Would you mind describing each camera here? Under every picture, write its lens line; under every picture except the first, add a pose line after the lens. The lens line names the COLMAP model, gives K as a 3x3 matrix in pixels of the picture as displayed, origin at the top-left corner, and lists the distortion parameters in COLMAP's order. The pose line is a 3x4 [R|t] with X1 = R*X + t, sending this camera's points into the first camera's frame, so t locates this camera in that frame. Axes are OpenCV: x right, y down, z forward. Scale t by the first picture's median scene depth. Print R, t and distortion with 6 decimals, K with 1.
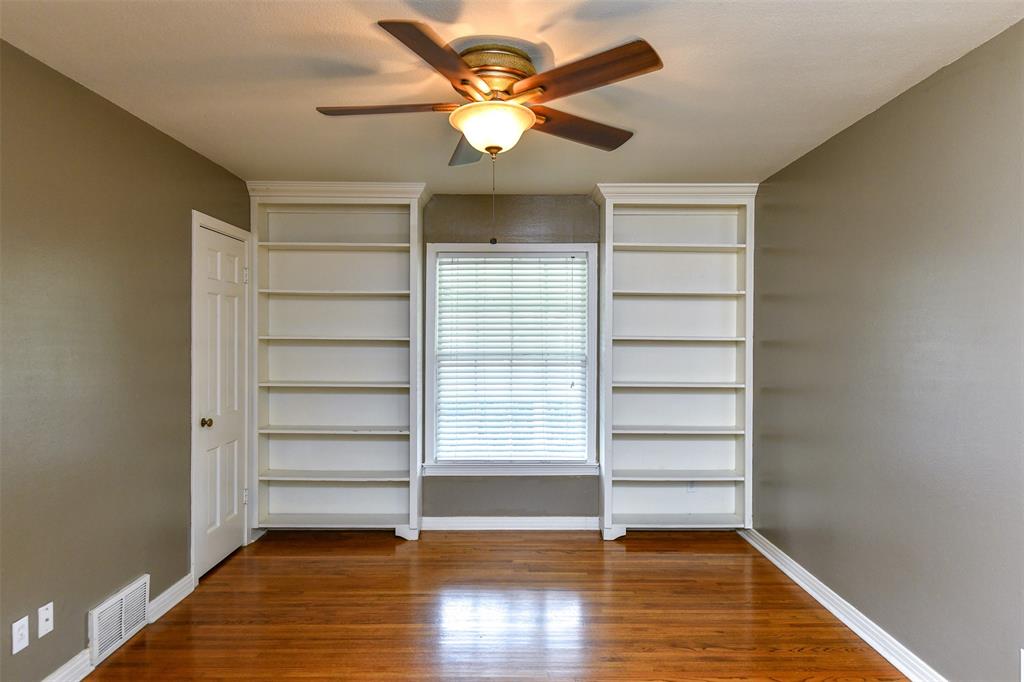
lens RADIAL K [[573.9, 0, 514.5], [0, 573.9, 334.4], [0, 0, 1]] dist [-0.024341, -0.000226]
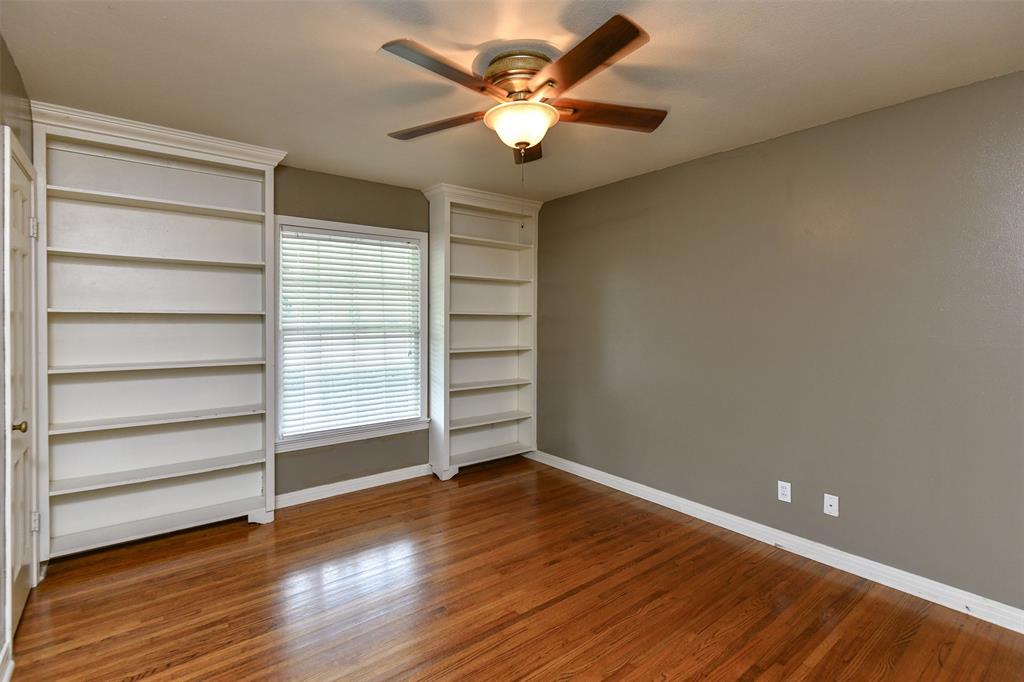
lens RADIAL K [[466.8, 0, 506.4], [0, 466.8, 318.9], [0, 0, 1]] dist [-0.012581, 0.000097]
pose [[0.802403, -0.003920, 0.596770, -0.314865], [-0.003095, 0.999938, 0.010729, 0.008346], [-0.596775, -0.010456, 0.802341, 0.136614]]
